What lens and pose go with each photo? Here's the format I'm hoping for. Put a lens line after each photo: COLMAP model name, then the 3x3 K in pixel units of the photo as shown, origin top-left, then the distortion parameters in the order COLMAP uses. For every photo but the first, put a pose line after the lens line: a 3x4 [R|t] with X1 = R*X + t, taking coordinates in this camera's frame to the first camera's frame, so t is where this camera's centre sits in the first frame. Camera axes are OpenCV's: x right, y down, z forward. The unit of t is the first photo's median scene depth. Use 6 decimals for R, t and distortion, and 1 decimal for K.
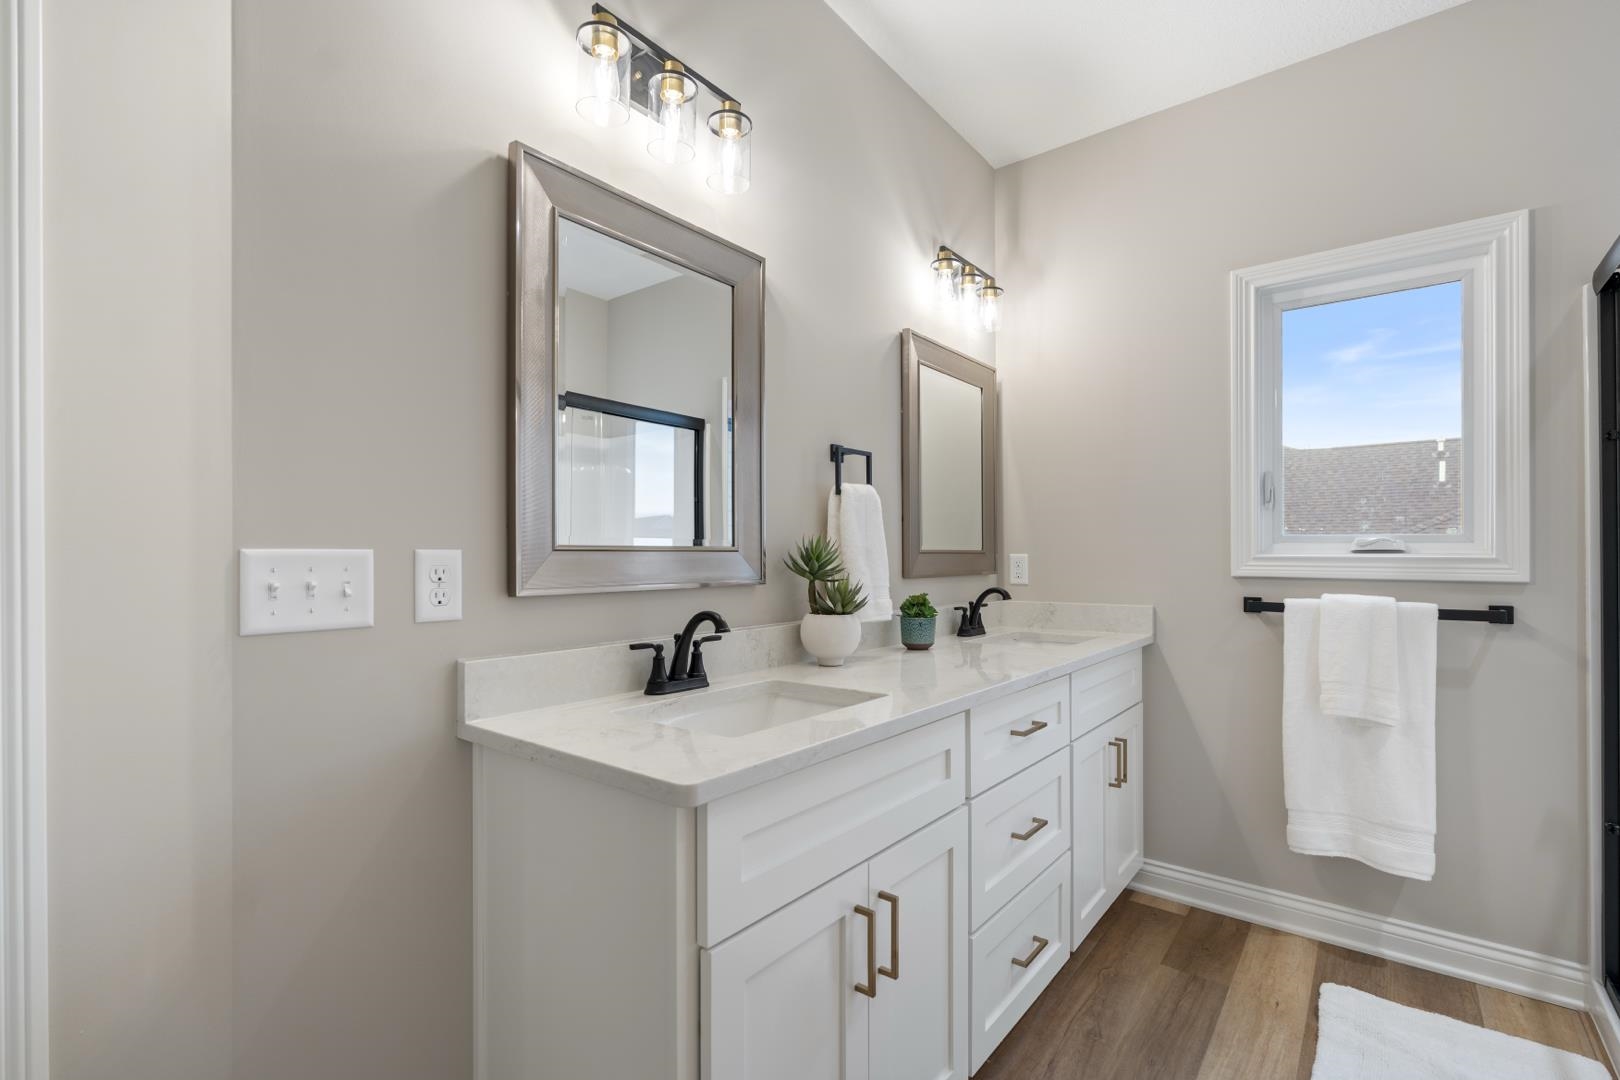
lens RADIAL K [[716.2, 0, 816.5], [0, 716.2, 548.7], [0, 0, 1]] dist [-0.001666, 0.000161]
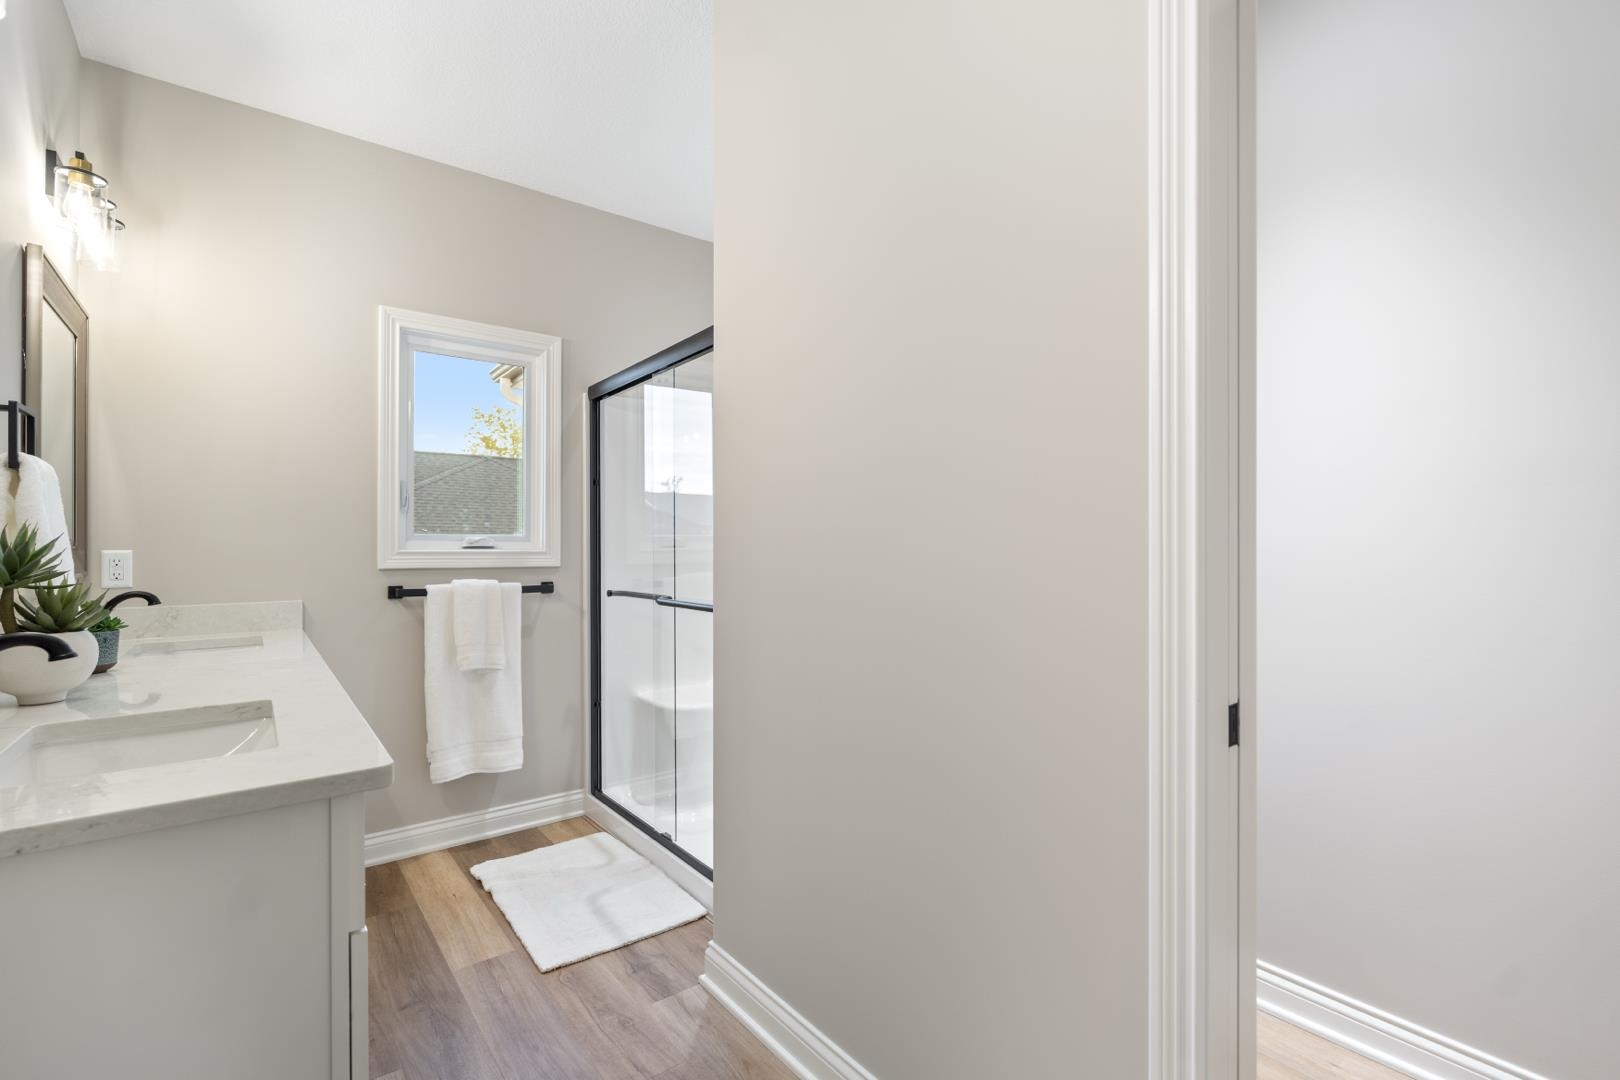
lens RADIAL K [[716.2, 0, 816.5], [0, 716.2, 548.7], [0, 0, 1]] dist [-0.001666, 0.000161]
pose [[0.223720, 0.001664, 0.974652, -0.438804], [-0.000639, 0.999999, -0.001561, 0.008208], [-0.974653, -0.000273, 0.223721, 0.062629]]
